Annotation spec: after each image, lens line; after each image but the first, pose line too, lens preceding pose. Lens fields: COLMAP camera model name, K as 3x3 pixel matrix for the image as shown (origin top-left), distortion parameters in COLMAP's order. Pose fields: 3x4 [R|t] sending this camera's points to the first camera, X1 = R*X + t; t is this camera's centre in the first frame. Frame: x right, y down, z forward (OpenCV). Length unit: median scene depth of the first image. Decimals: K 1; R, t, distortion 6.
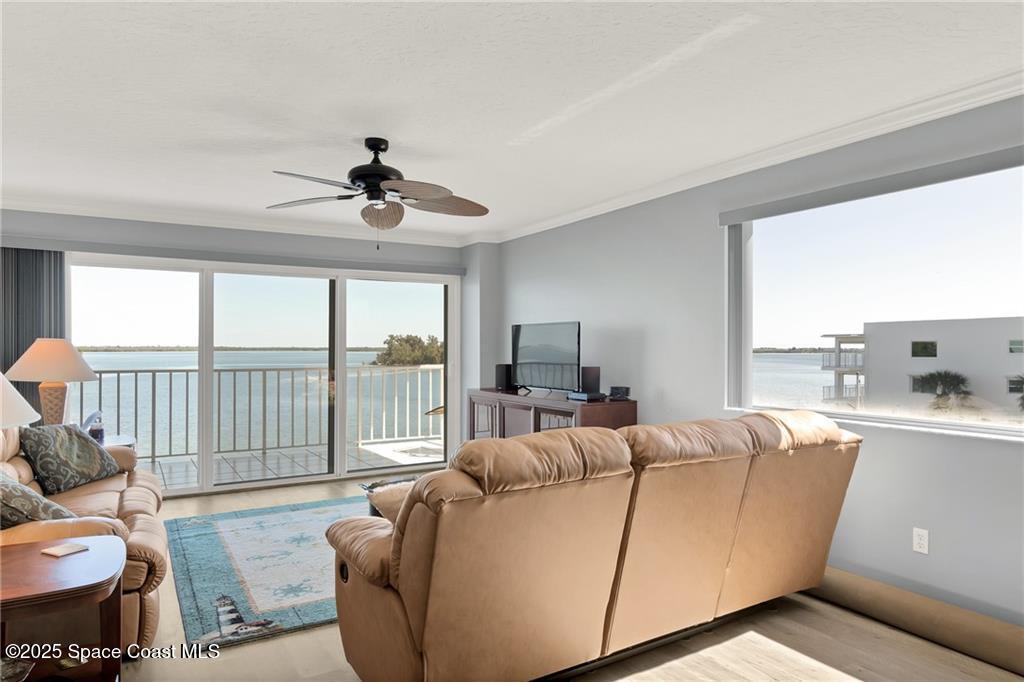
lens RADIAL K [[643.1, 0, 509.1], [0, 643.1, 349.4], [0, 0, 1]] dist [0.005768, 0.000762]
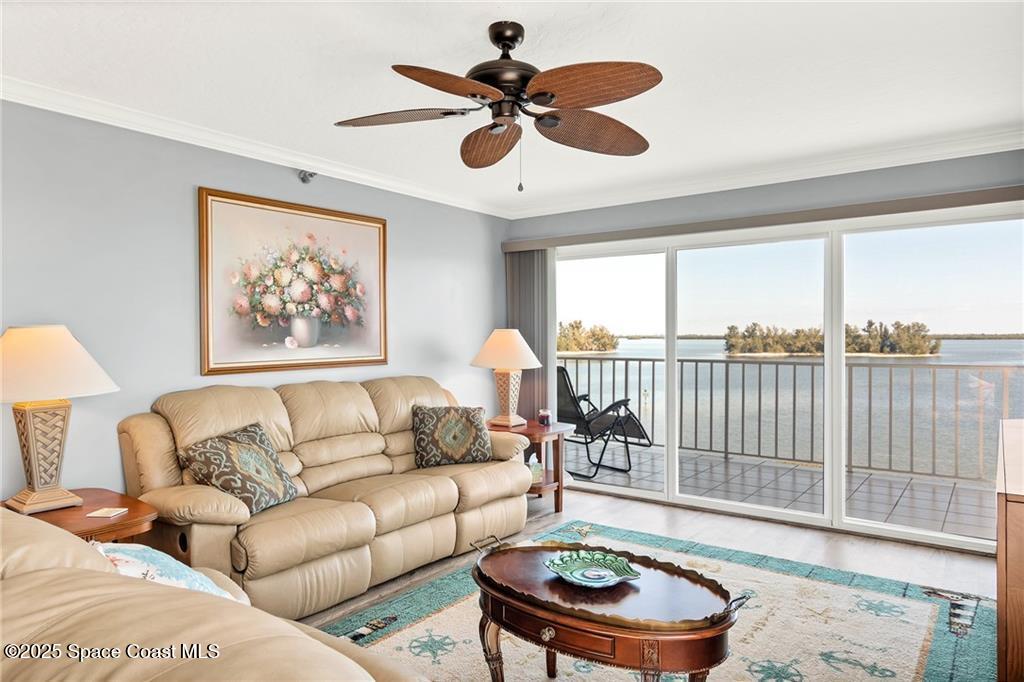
lens RADIAL K [[643.1, 0, 512.2], [0, 643.1, 333.9], [0, 0, 1]] dist [0.005768, 0.000762]
pose [[0.390769, -0.008545, -0.920449, 0.252028], [0.004168, 0.999963, -0.007513, 0.000208], [0.920480, -0.000901, 0.390790, 0.461140]]
